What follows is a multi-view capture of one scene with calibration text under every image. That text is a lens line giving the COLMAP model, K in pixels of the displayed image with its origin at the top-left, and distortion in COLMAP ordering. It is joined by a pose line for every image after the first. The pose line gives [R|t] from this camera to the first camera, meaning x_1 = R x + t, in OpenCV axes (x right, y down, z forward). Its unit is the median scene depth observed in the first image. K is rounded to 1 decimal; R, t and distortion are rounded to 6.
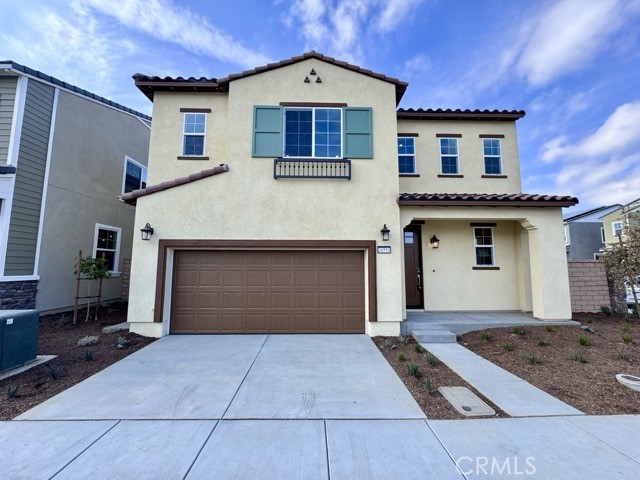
lens RADIAL K [[256.1, 0, 317.5], [0, 256.1, 239.2], [0, 0, 1]] dist [0.000205, 0.000441]
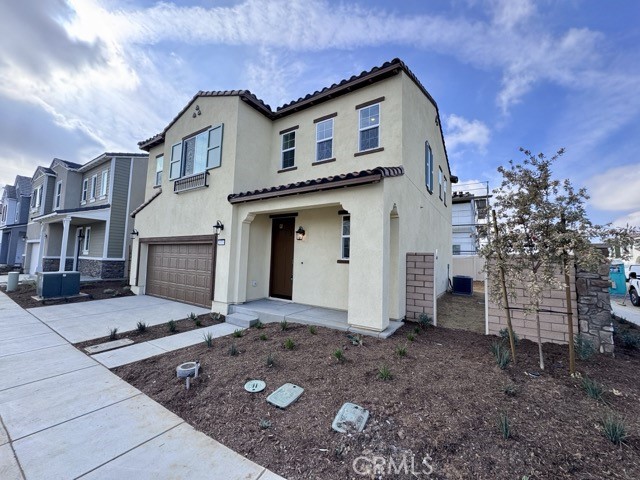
lens RADIAL K [[256.1, 0, 316.3], [0, 256.1, 237.7], [0, 0, 1]] dist [0.000205, 0.000441]
pose [[0.816324, -0.023972, -0.577097, 1.251550], [0.042378, 0.998931, 0.018452, 0.013490], [0.576038, -0.039519, 0.816467, 0.257556]]
